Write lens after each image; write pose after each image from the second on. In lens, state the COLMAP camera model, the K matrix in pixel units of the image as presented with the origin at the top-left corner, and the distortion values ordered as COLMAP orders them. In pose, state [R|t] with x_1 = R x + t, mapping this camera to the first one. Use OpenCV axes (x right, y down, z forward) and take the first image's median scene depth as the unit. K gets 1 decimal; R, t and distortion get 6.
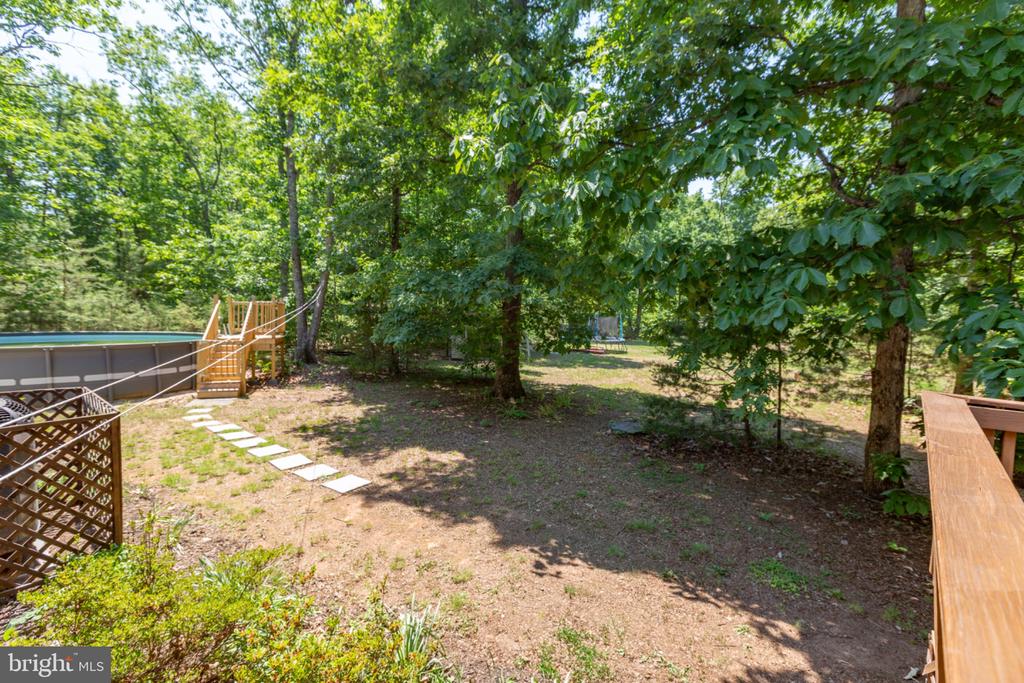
lens RADIAL K [[462.1, 0, 513.6], [0, 462.1, 339.6], [0, 0, 1]] dist [0.000044, 0.000854]
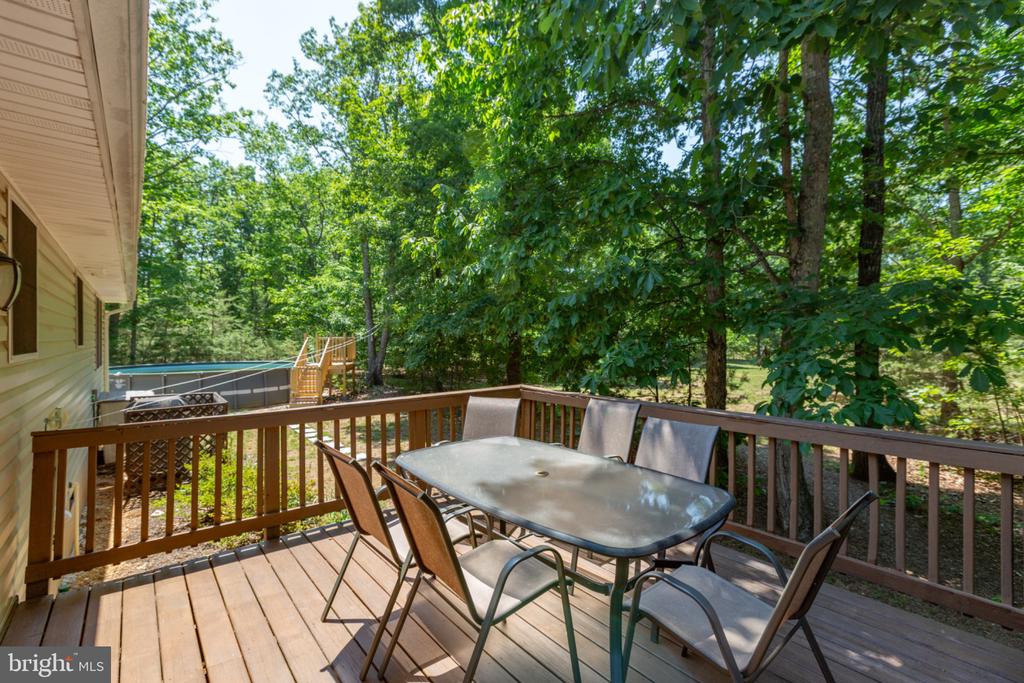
lens RADIAL K [[462.1, 0, 510.5], [0, 462.1, 341.6], [0, 0, 1]] dist [0.000044, 0.000854]
pose [[0.978268, -0.023391, -0.206019, 0.121249], [0.013484, 0.998690, -0.049360, 0.001092], [0.206903, 0.045510, 0.977302, -0.102475]]
